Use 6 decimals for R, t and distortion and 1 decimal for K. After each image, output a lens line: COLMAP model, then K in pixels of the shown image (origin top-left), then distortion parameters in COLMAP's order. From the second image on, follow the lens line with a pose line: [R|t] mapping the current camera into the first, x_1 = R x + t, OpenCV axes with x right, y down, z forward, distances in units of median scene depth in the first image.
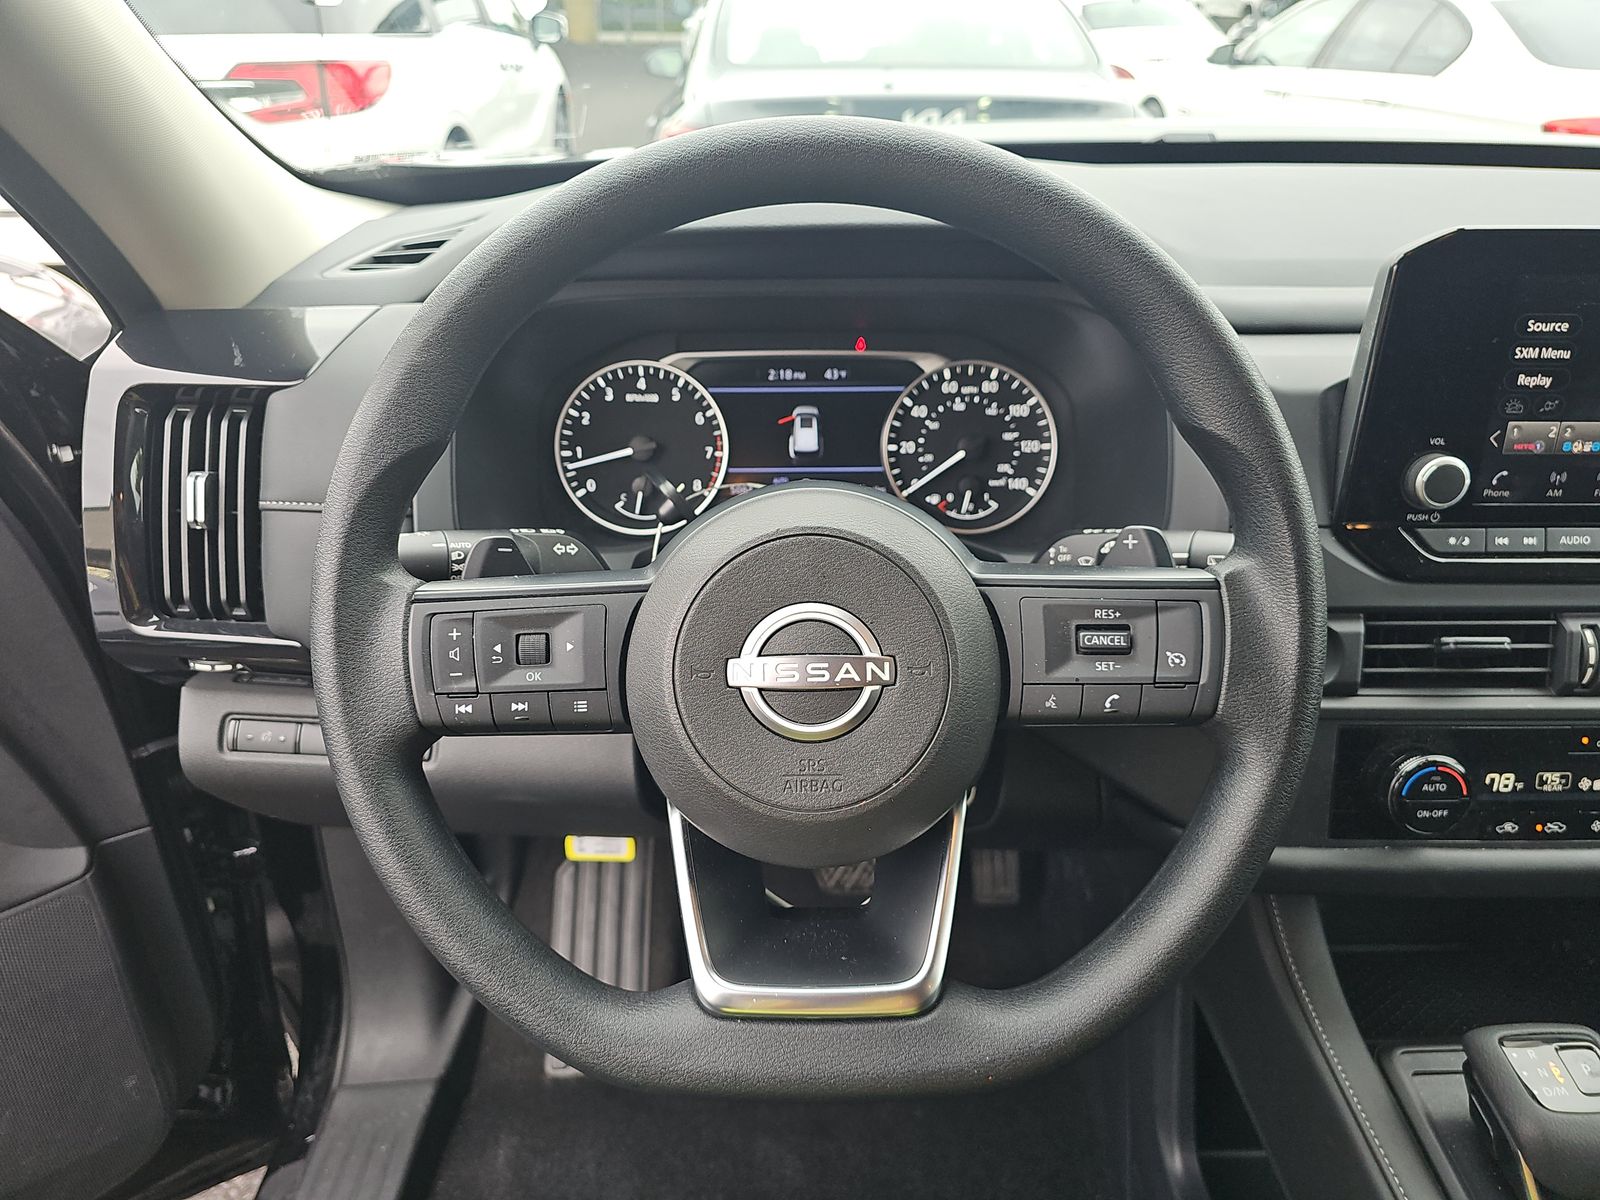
lens RADIAL K [[1057.3, 0, 792.6], [0, 1057.3, 605.7], [0, 0, 1]] dist [0.028229, -0.033007]
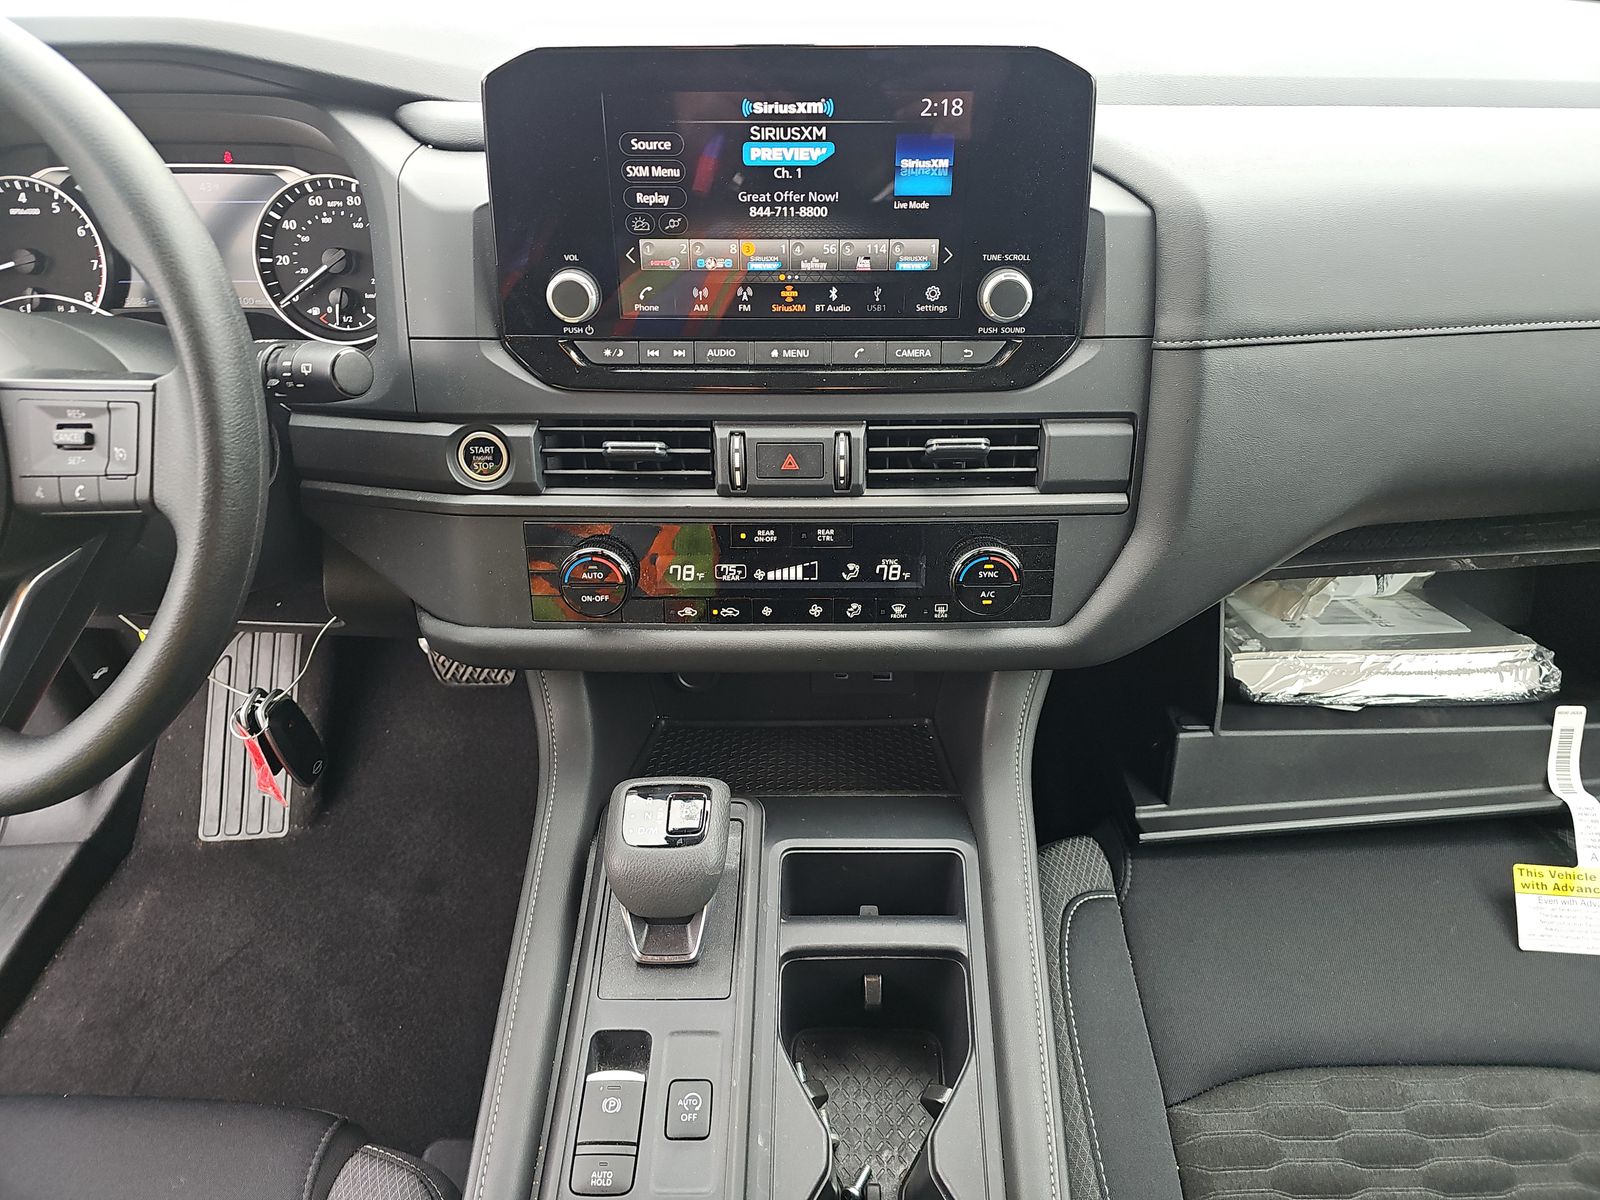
lens RADIAL K [[1057.3, 0, 807.1], [0, 1057.3, 603.7], [0, 0, 1]] dist [0.028229, -0.033007]
pose [[0.999904, 0.005422, -0.012741, 0.650006], [-0.003242, 0.986249, 0.165233, 0.010107], [0.013462, -0.165176, 0.986172, -0.089698]]
